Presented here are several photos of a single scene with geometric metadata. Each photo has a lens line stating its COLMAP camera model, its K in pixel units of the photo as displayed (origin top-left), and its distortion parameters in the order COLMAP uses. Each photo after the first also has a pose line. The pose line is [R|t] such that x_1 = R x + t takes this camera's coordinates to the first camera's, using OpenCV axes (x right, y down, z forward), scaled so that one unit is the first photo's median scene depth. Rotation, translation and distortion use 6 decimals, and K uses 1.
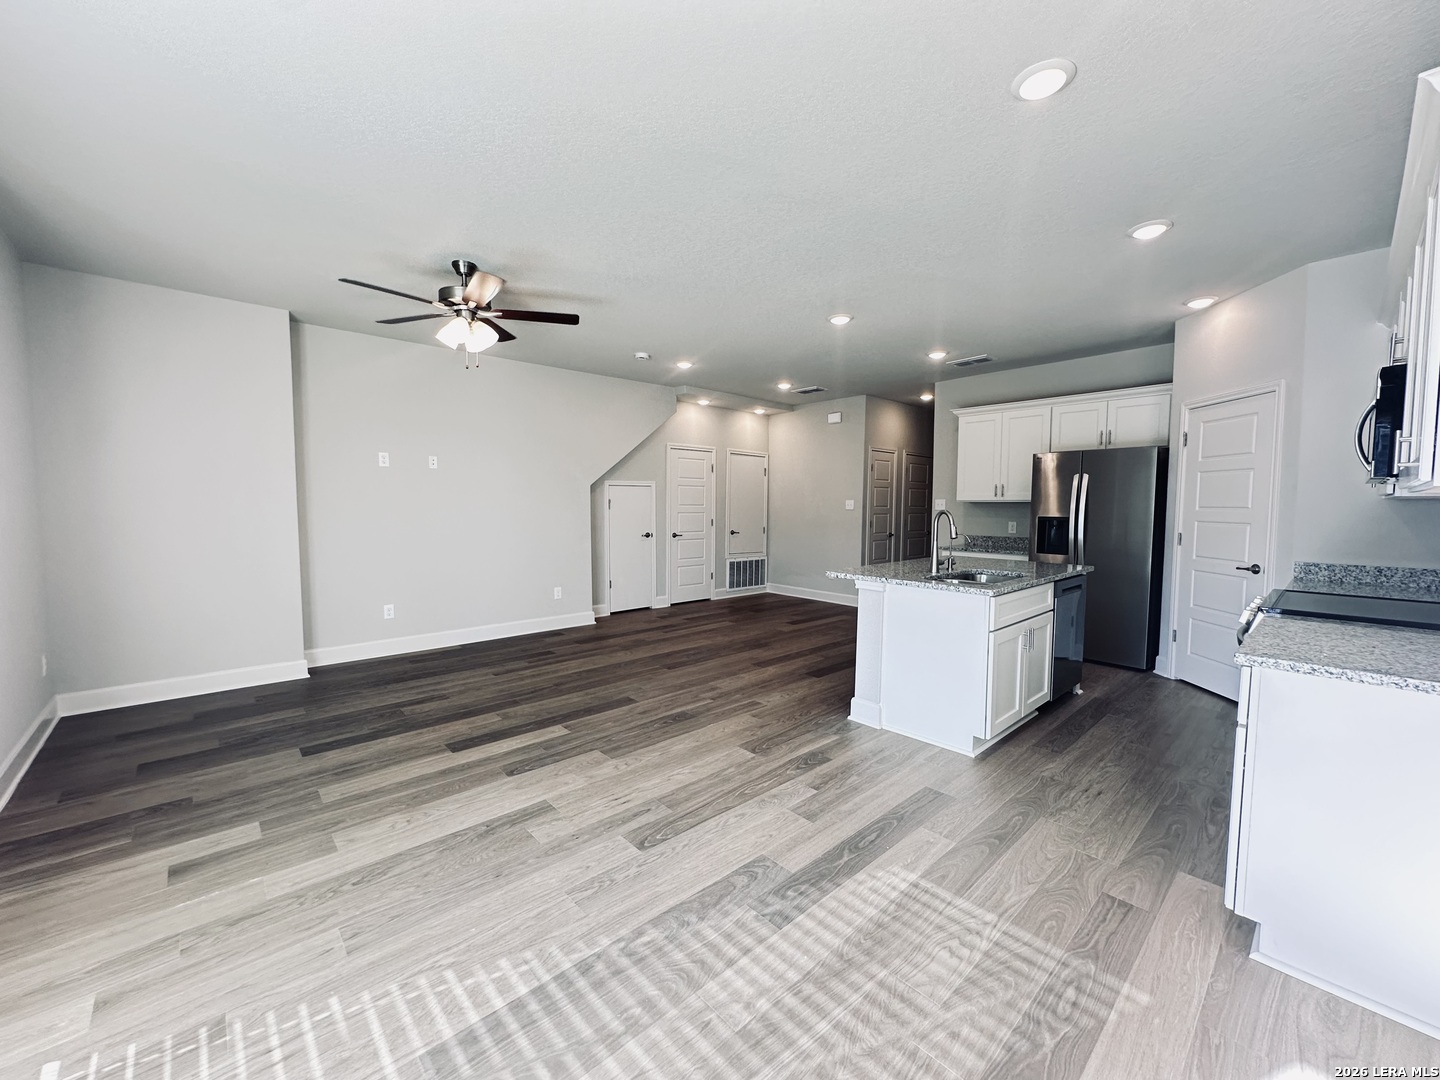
lens RADIAL K [[575.4, 0, 718.2], [0, 575.4, 539.4], [0, 0, 1]] dist [-0.011424, 0.000952]
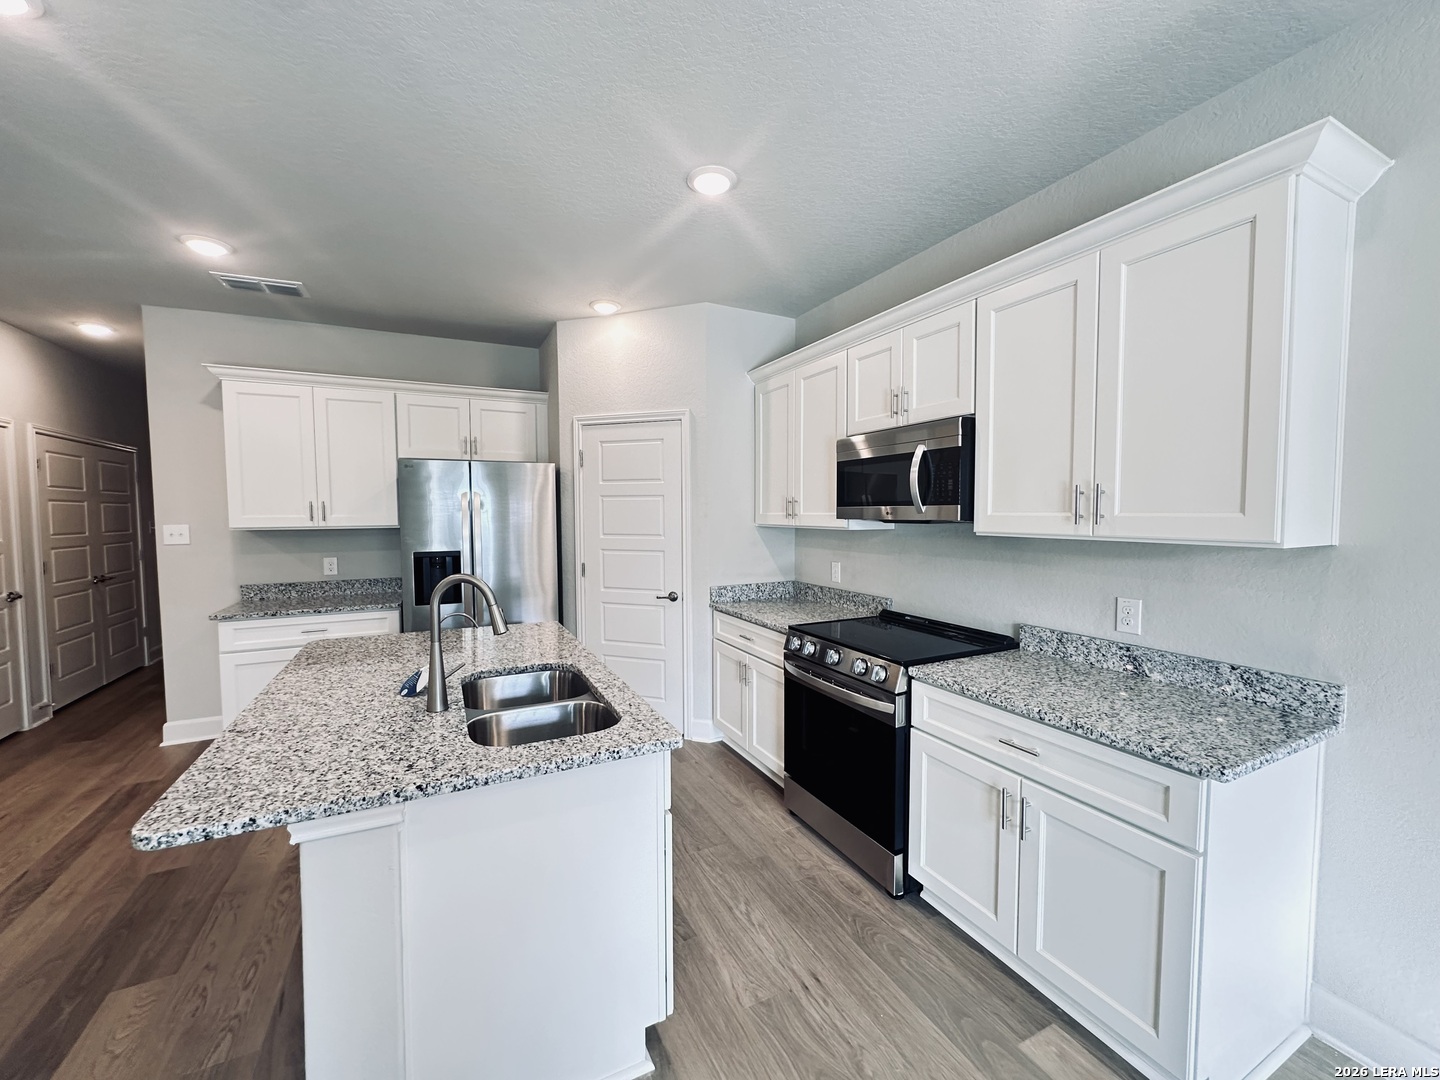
lens RADIAL K [[575.4, 0, 727.5], [0, 575.4, 538.3], [0, 0, 1]] dist [-0.011424, 0.000952]
pose [[0.266766, -0.045736, 0.962676, 0.006799], [0.062025, 0.997617, 0.030209, -0.060066], [-0.961763, 0.051651, 0.268967, 0.518916]]
